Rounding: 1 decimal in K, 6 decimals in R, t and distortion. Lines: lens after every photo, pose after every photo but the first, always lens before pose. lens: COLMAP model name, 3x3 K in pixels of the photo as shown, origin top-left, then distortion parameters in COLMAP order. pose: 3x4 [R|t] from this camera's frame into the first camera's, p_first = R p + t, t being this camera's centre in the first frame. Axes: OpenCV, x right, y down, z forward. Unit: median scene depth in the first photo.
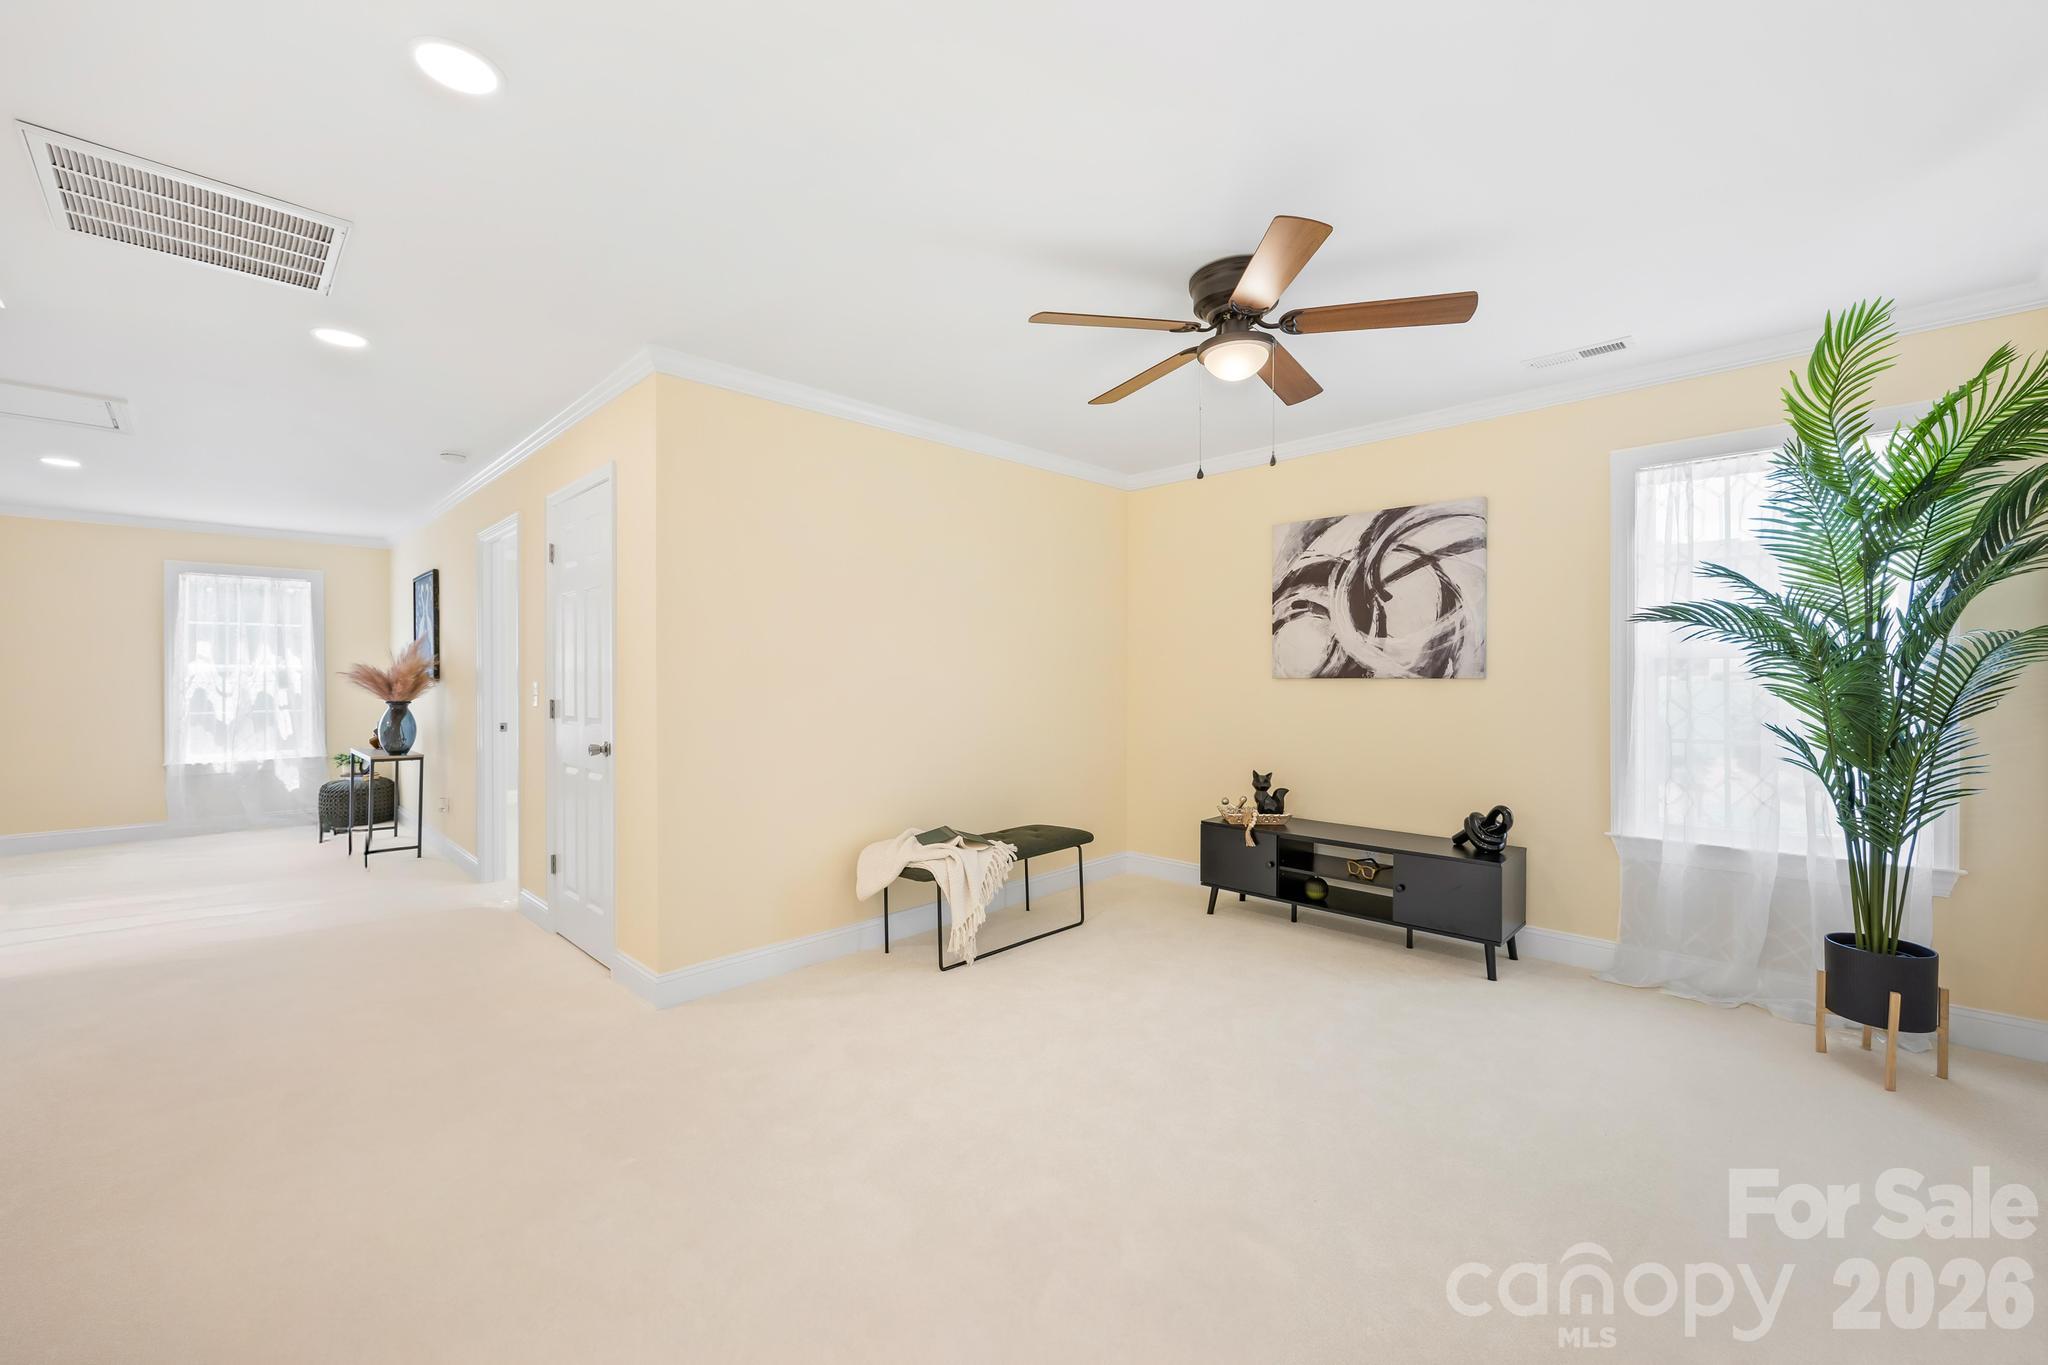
lens RADIAL K [[816.6, 0, 1022.2], [0, 816.6, 673.8], [0, 0, 1]] dist [0.000702, 0.000108]
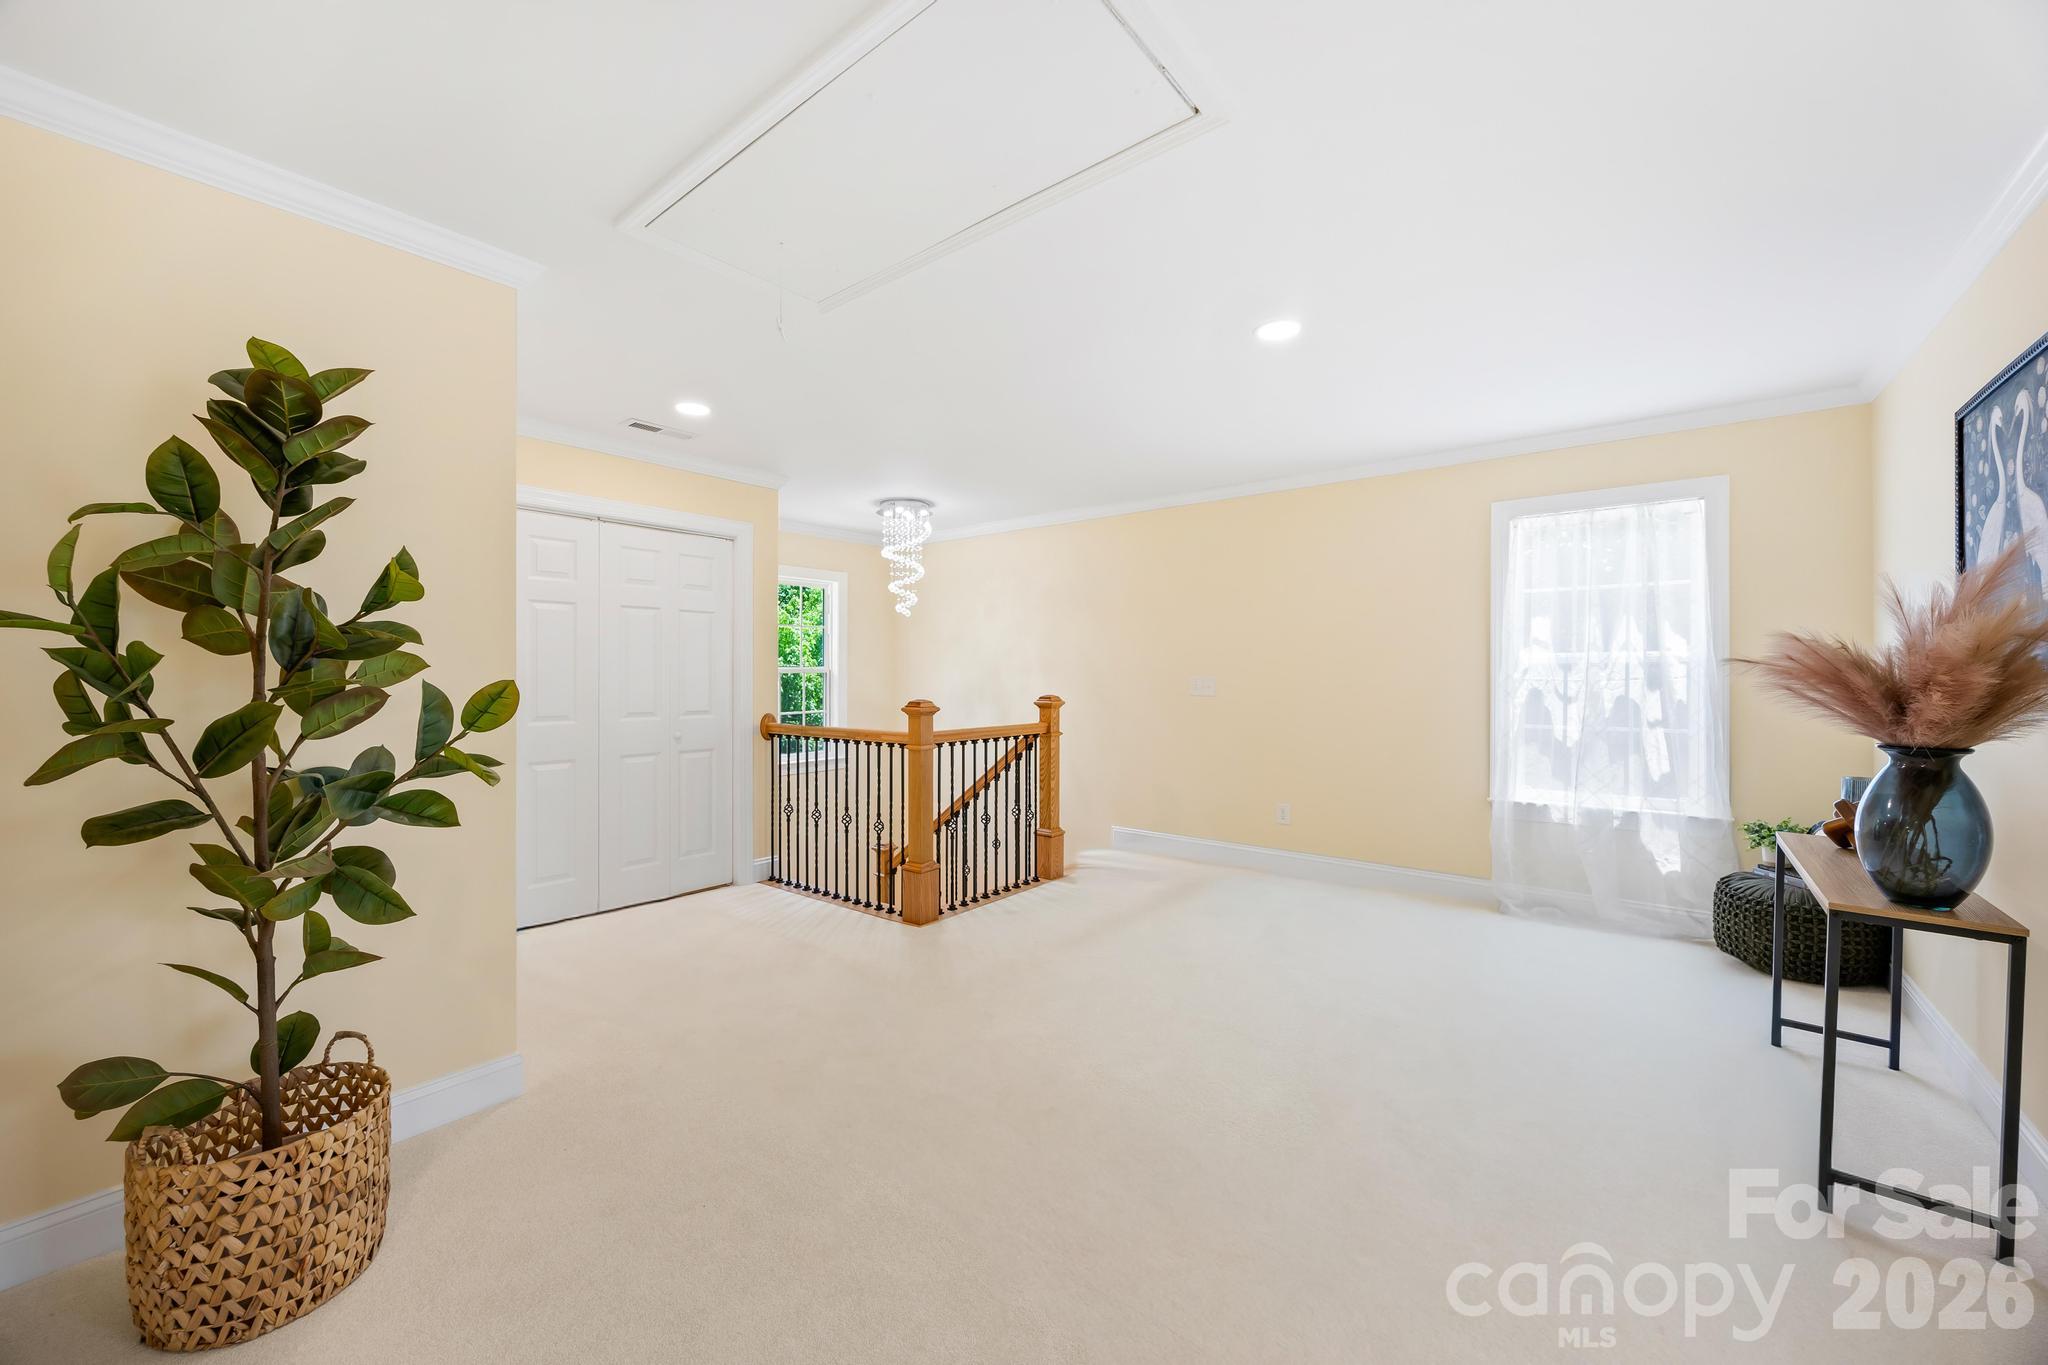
lens RADIAL K [[765.6, 0, 1024.0], [0, 765.6, 682.5], [0, 0, 1]] dist [-0.003025, -0.000227]
pose [[0.091739, 0.012289, -0.995707, -0.423643], [0.007417, 0.999888, 0.013024, 0.001399], [0.995755, -0.008580, 0.091638, 0.525773]]
